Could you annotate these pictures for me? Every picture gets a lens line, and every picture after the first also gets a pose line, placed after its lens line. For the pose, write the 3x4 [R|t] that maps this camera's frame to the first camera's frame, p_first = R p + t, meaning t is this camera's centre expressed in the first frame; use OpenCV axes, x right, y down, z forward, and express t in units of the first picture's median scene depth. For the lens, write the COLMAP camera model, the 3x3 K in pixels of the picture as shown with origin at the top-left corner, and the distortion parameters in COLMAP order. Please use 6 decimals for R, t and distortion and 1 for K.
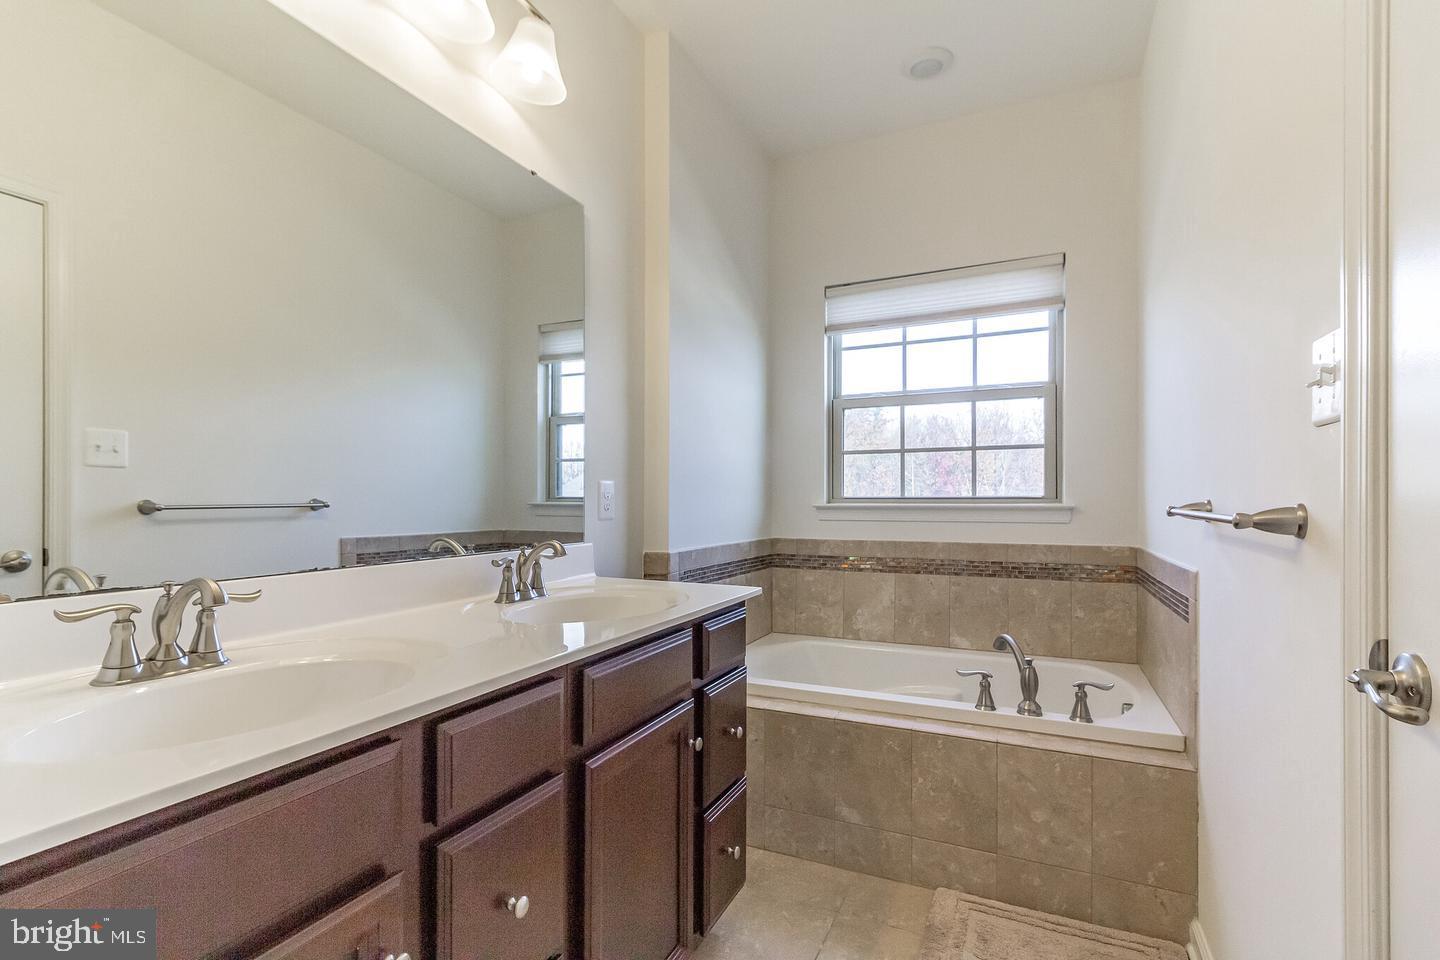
lens RADIAL K [[678.1, 0, 717.4], [0, 678.1, 493.4], [0, 0, 1]] dist [0.002567, 0.000443]
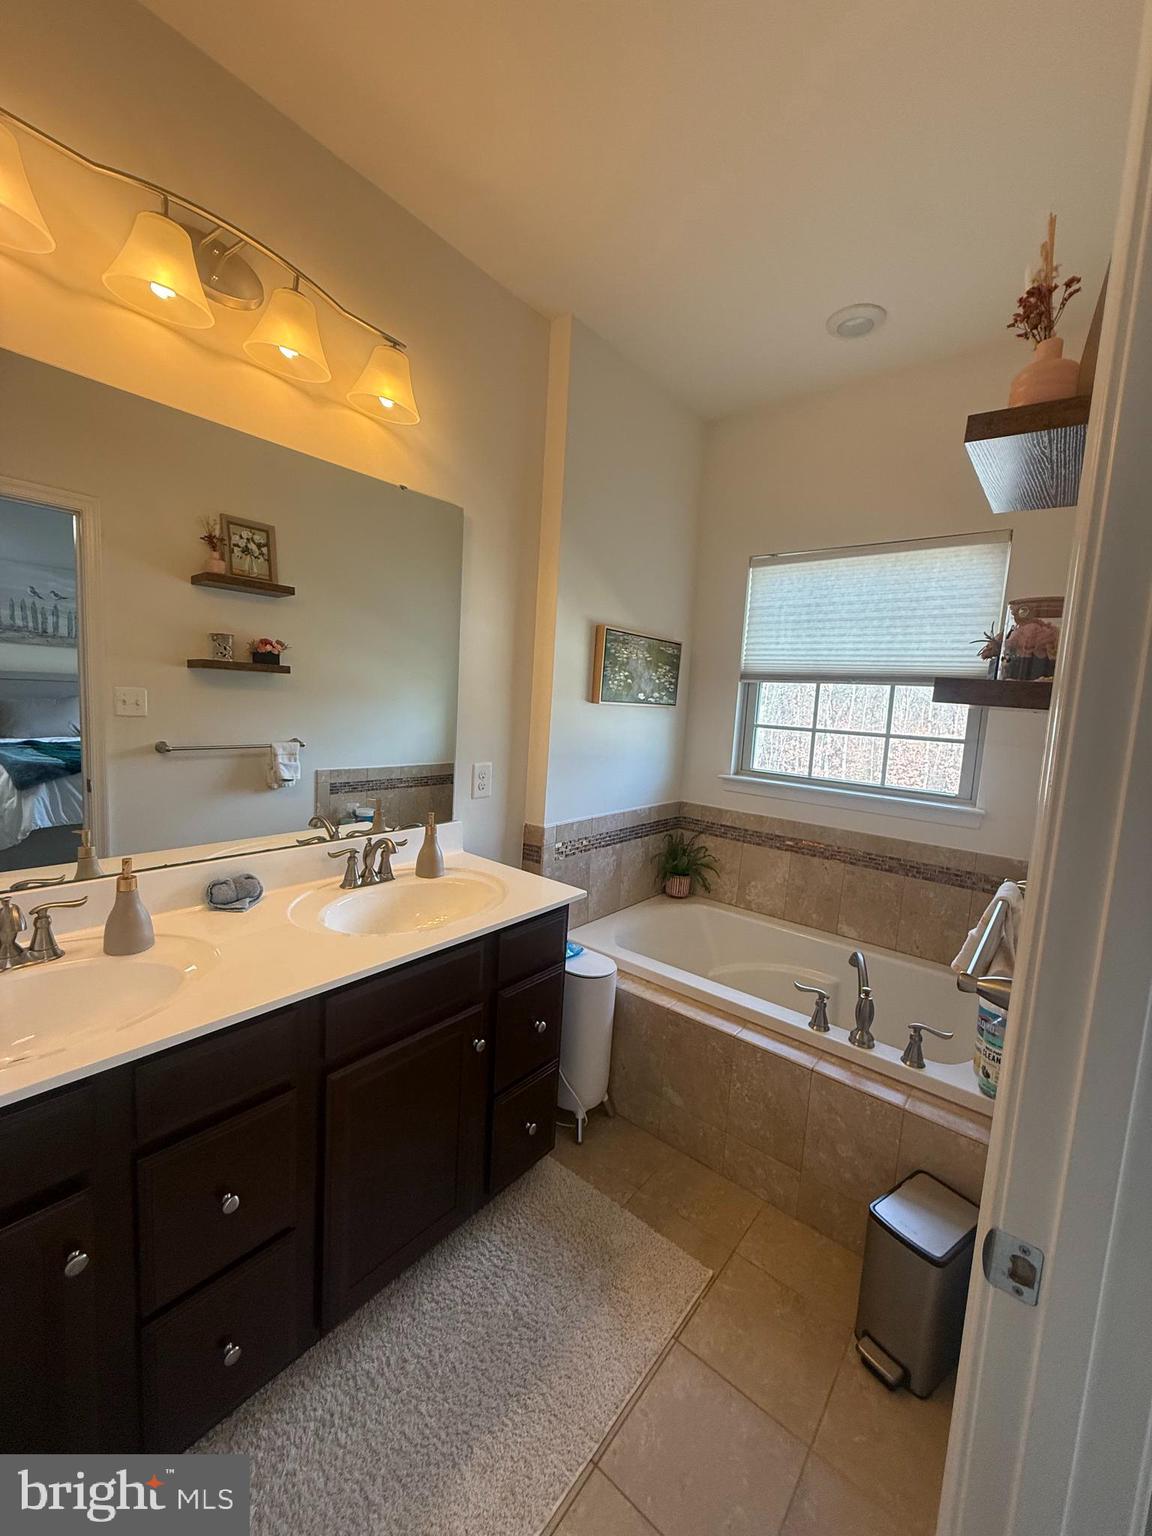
lens RADIAL K [[613.4, 0, 572.7], [0, 613.4, 759.3], [0, 0, 1]] dist [-0.001372, -0.000186]
pose [[0.968099, 0.079946, -0.237470, 0.184176], [-0.055506, 0.992612, 0.107890, -0.120758], [0.244341, -0.091267, 0.965385, 0.065018]]
